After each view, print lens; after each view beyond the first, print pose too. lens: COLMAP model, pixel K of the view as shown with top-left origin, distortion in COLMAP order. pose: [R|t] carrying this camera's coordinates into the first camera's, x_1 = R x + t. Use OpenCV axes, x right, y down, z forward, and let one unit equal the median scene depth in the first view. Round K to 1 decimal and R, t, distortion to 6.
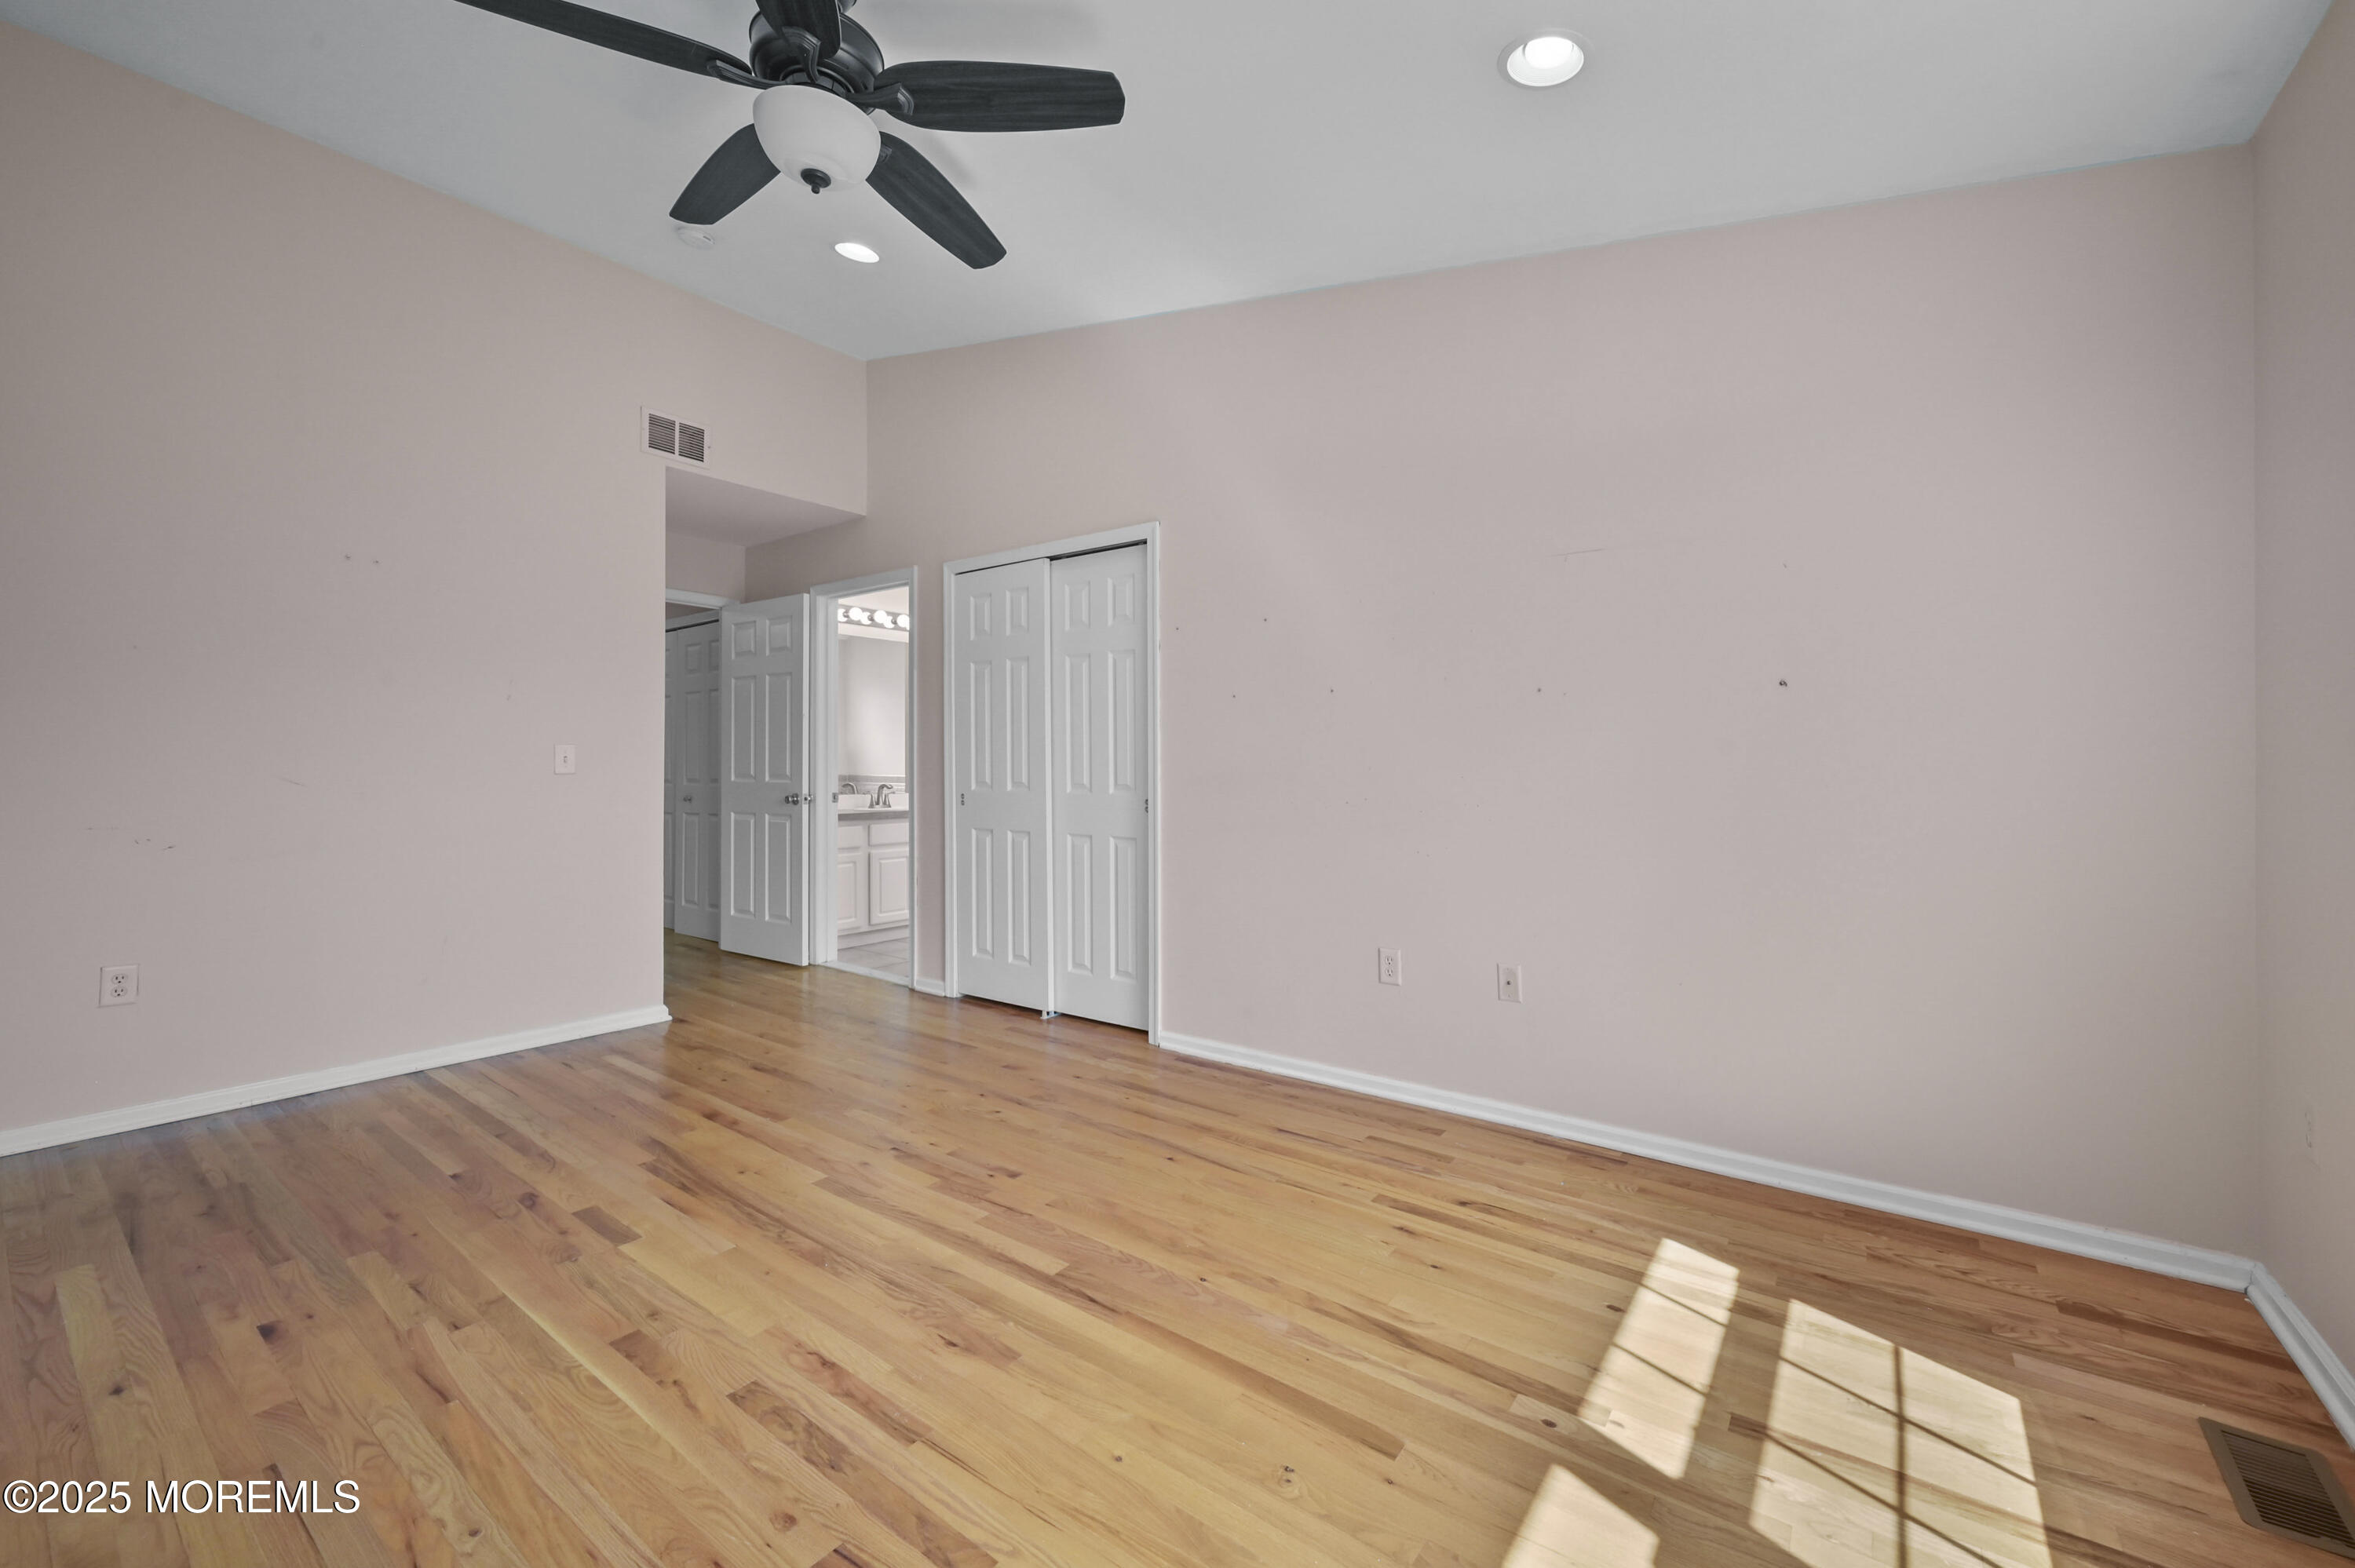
lens RADIAL K [[952.6, 0, 1179.3], [0, 952.6, 735.7], [0, 0, 1]] dist [-0.000389, -0.000259]
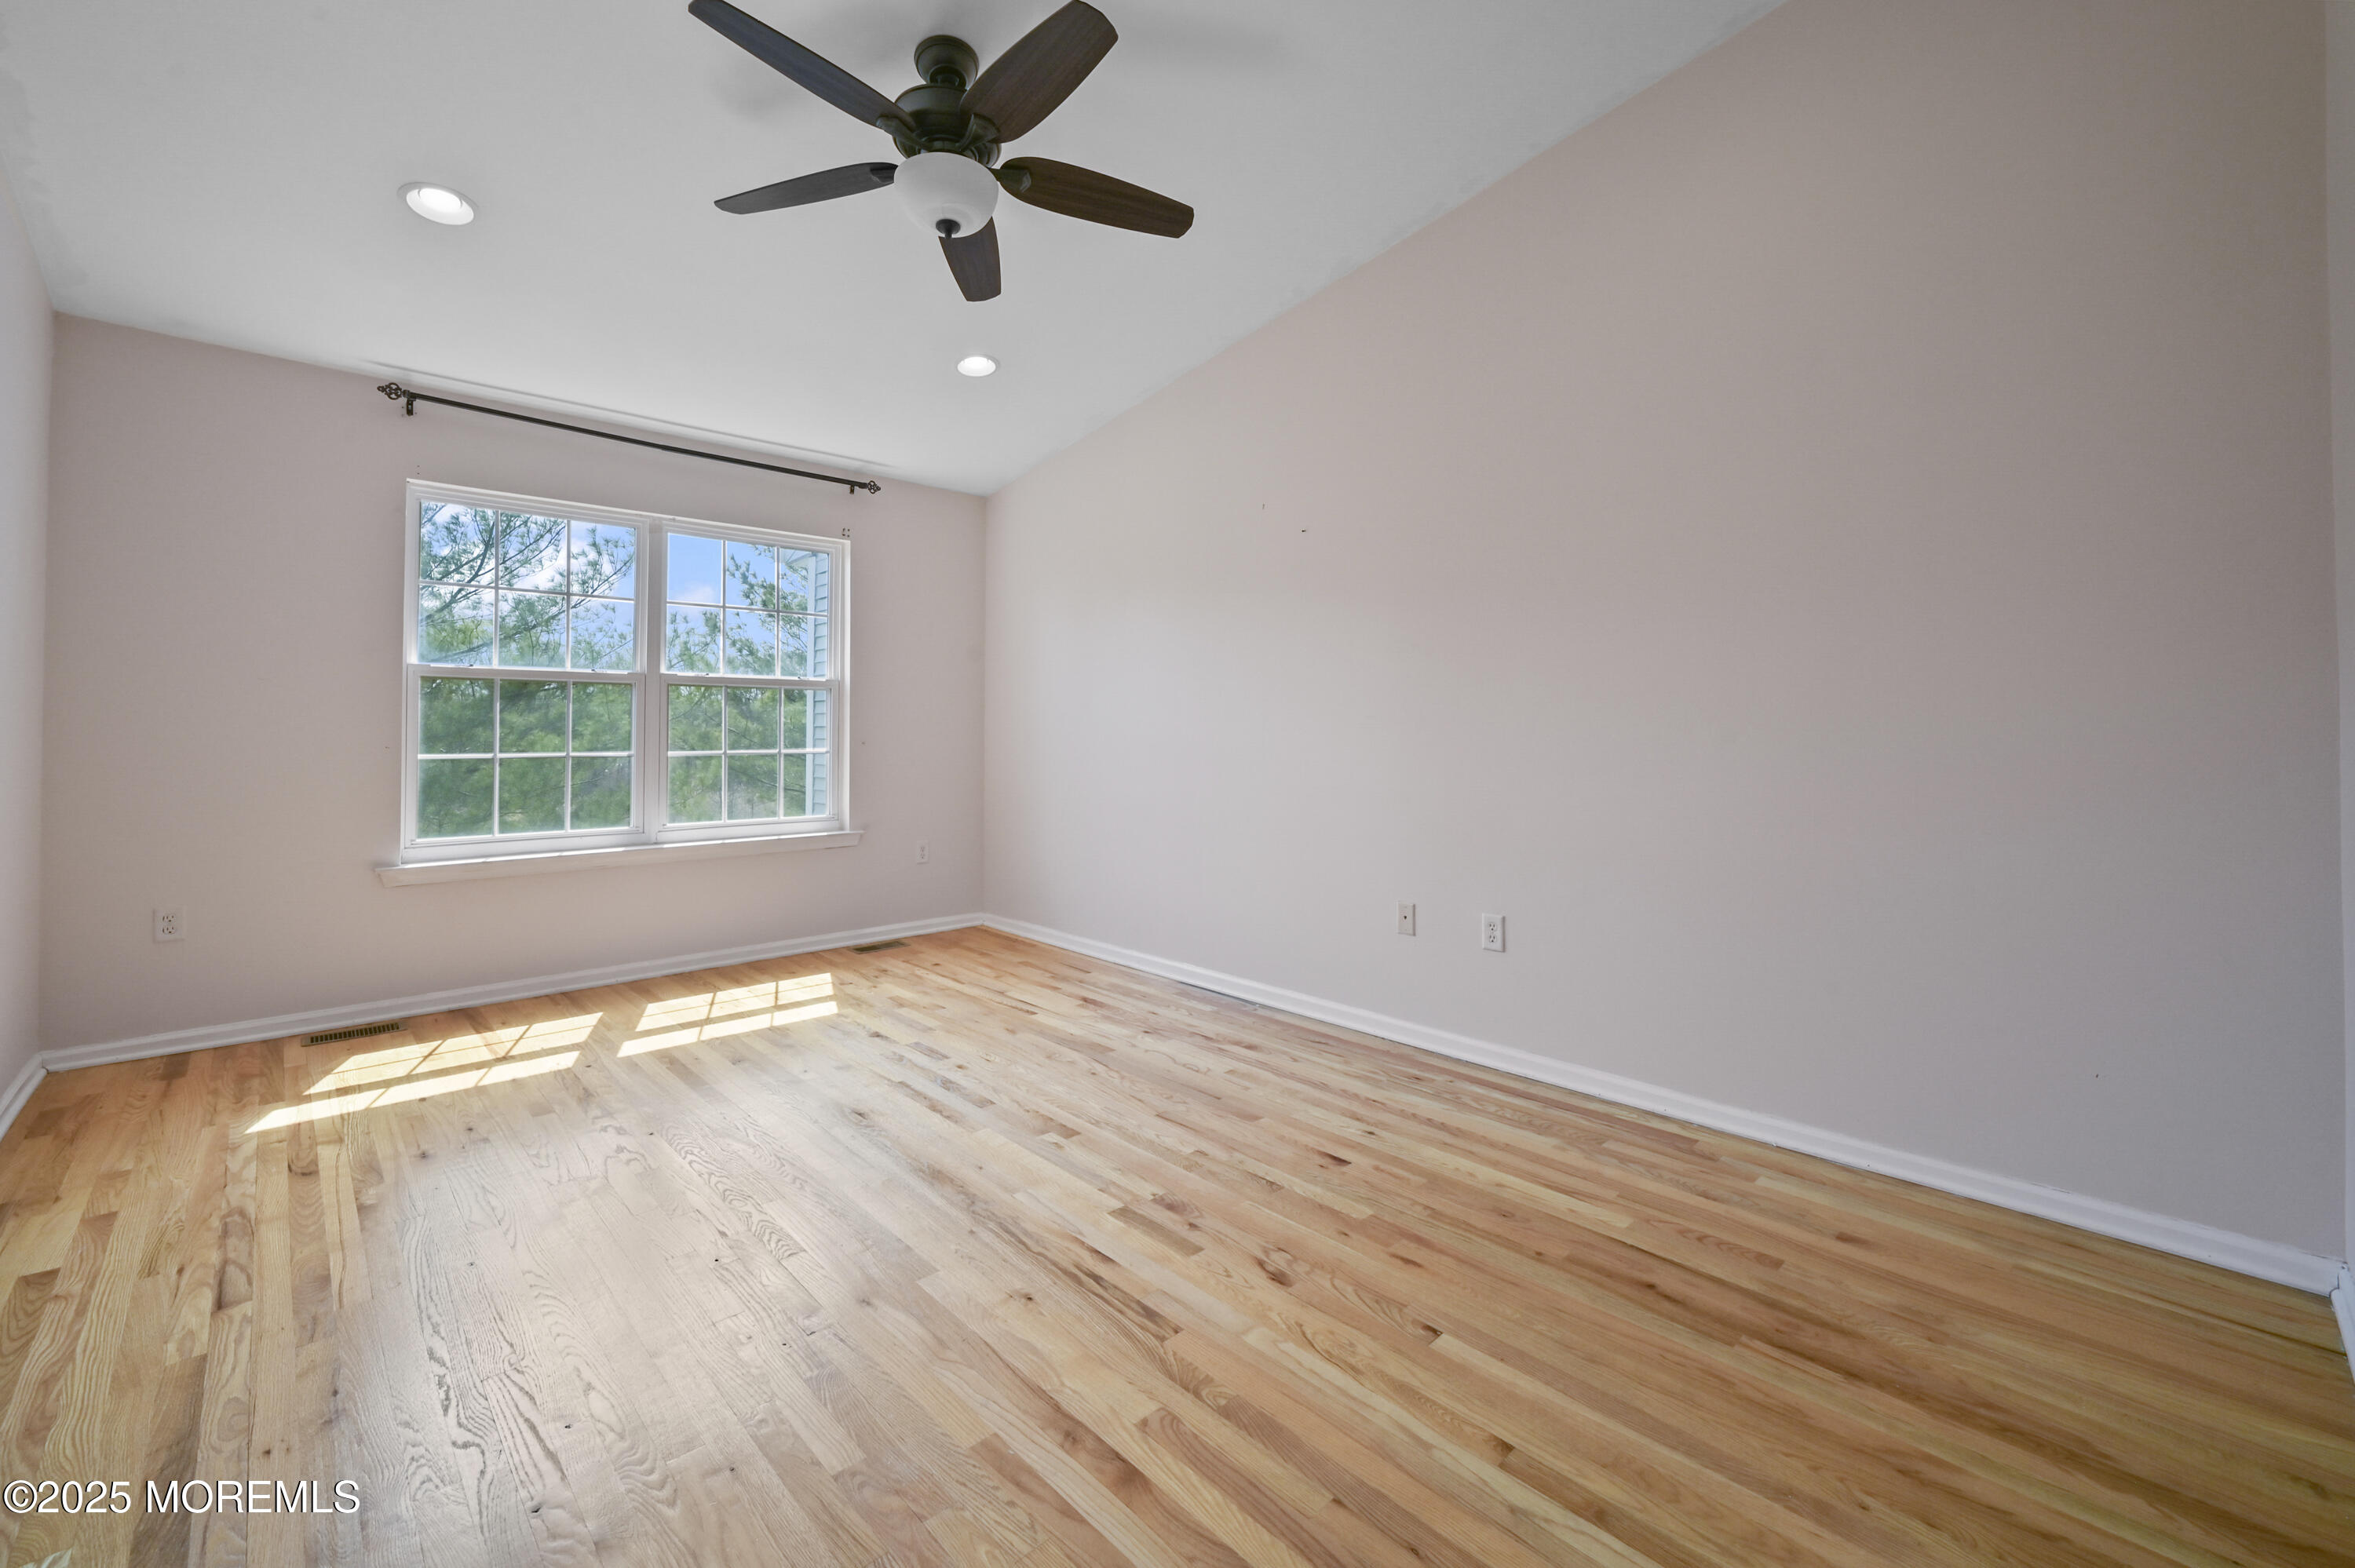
lens RADIAL K [[952.6, 0, 1179.3], [0, 952.6, 735.7], [0, 0, 1]] dist [-0.000389, -0.000259]
pose [[-0.987910, -0.004215, 0.154971, -0.773647], [-0.009781, 0.999333, -0.035176, 0.069297], [-0.154719, -0.036267, -0.987293, 1.938591]]
